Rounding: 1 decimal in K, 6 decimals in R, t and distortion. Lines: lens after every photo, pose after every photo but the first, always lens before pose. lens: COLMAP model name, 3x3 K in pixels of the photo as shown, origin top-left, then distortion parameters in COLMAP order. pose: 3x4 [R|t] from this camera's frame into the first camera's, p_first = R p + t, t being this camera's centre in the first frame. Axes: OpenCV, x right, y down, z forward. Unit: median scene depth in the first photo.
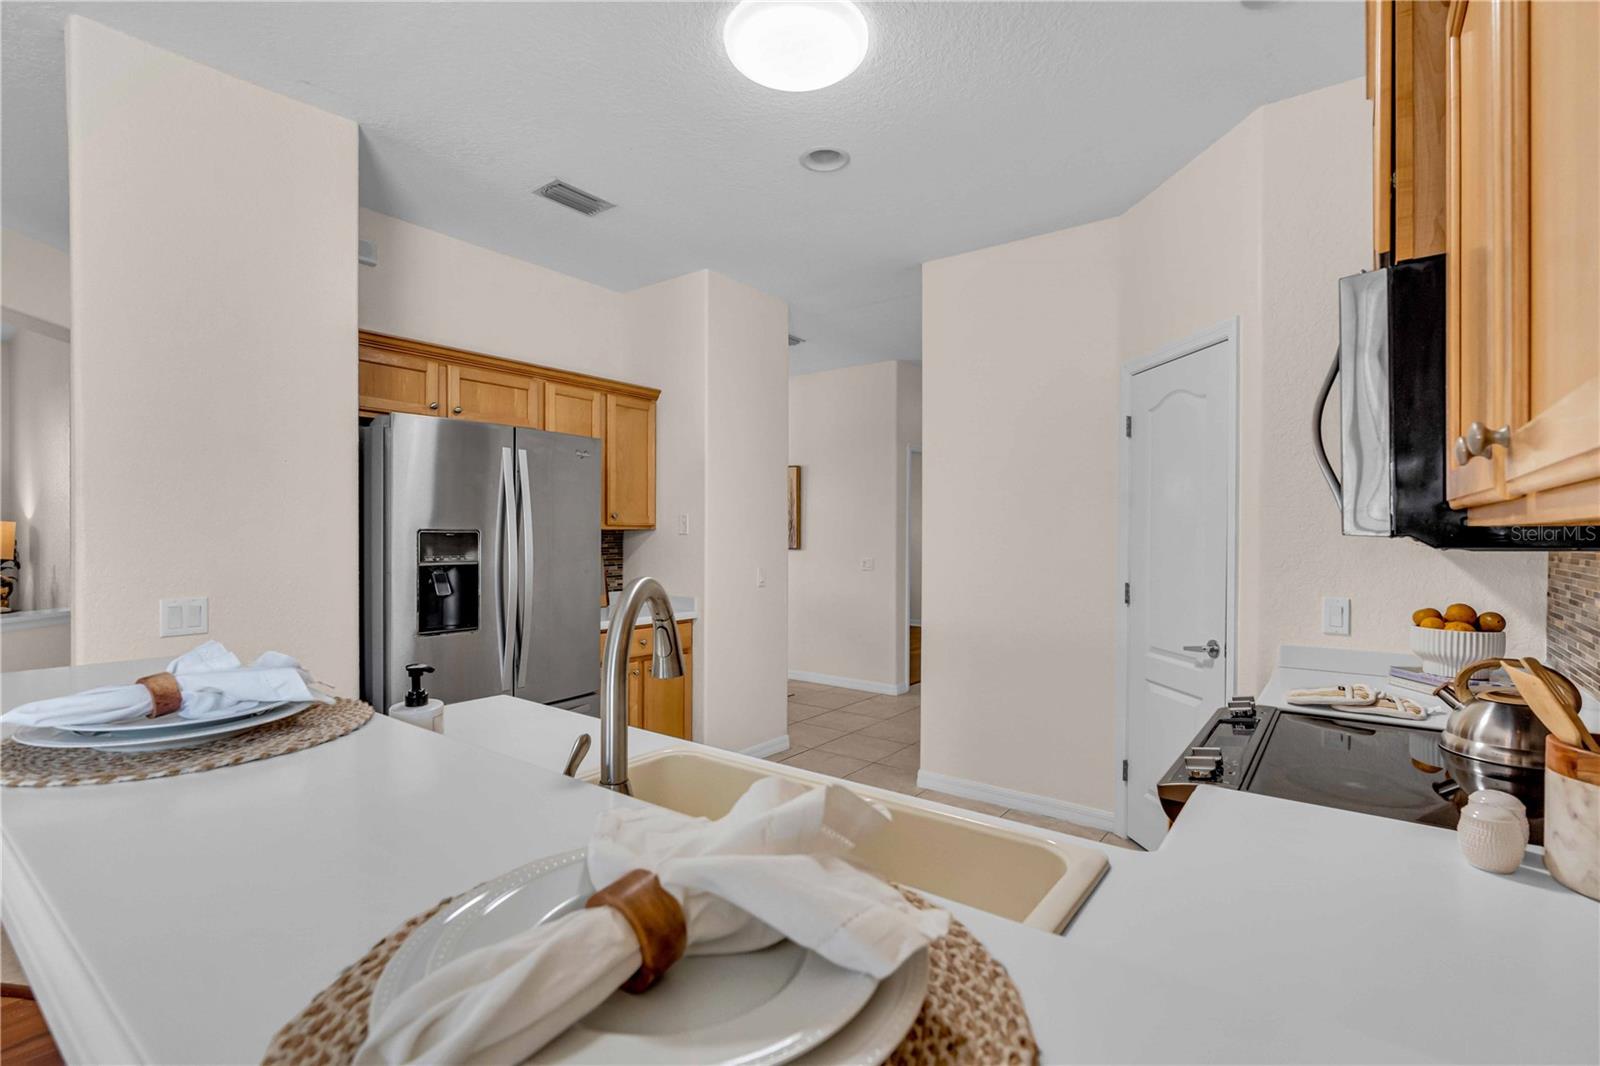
lens RADIAL K [[729.9, 0, 804.9], [0, 729.9, 540.9], [0, 0, 1]] dist [-0.008117, 0.001543]
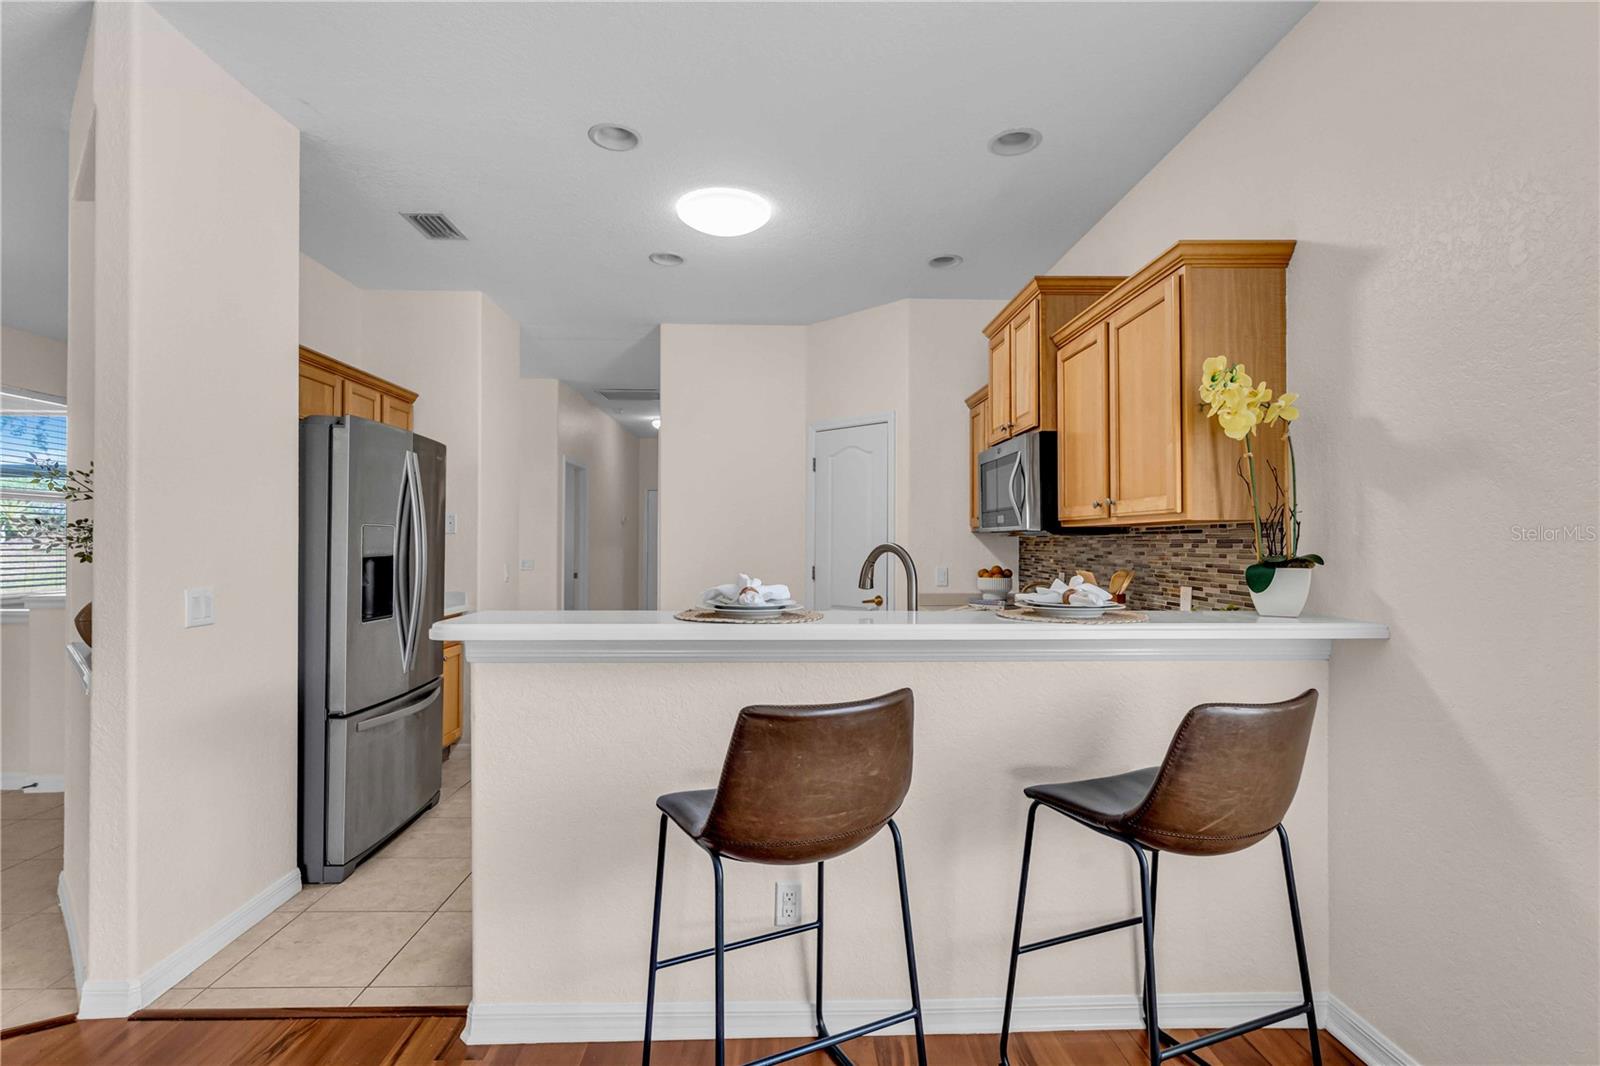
lens RADIAL K [[729.9, 0, 803.5], [0, 729.9, 535.4], [0, 0, 1]] dist [-0.008117, 0.001543]
pose [[0.775270, 0.004508, 0.631614, -0.663140], [0.005095, 0.999897, -0.013391, 0.017110], [-0.631609, 0.013600, 0.775168, -0.227191]]
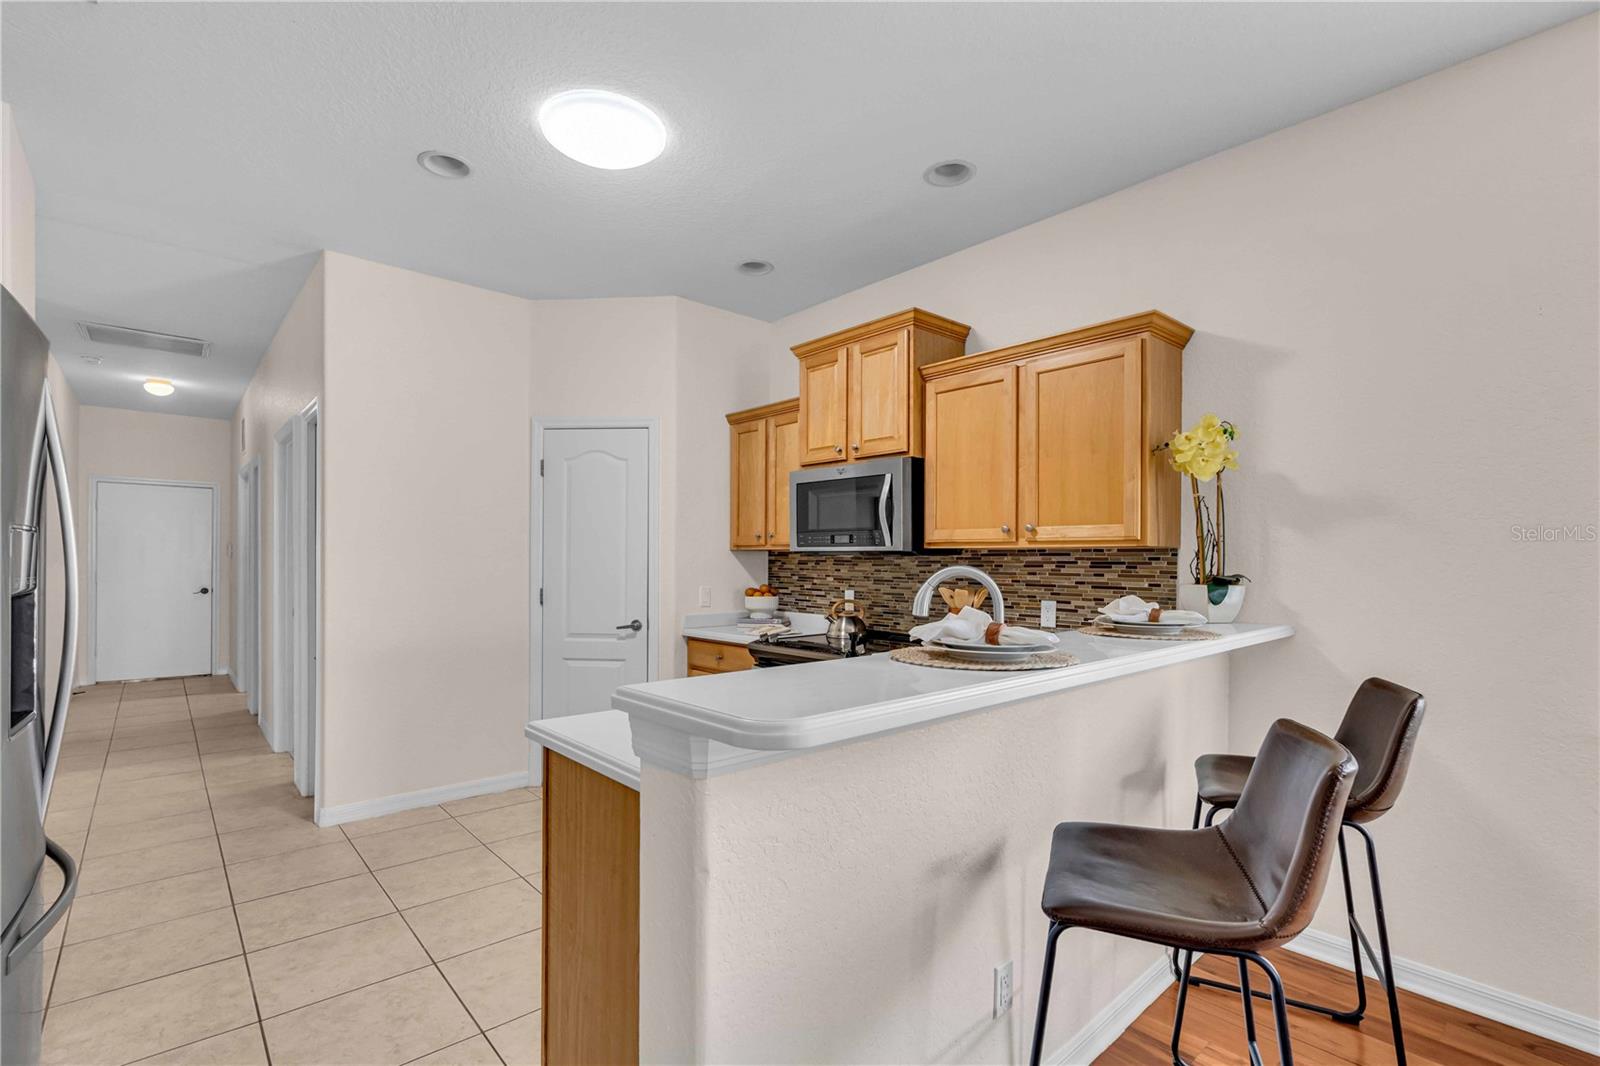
lens RADIAL K [[729.9, 0, 760.8], [0, 729.9, 564.1], [0, 0, 1]] dist [-0.008117, 0.001543]
pose [[0.228714, -0.008653, 0.973455, -0.877615], [0.003277, 0.999962, 0.008119, 0.006430], [-0.973488, 0.001333, 0.228734, 0.385544]]
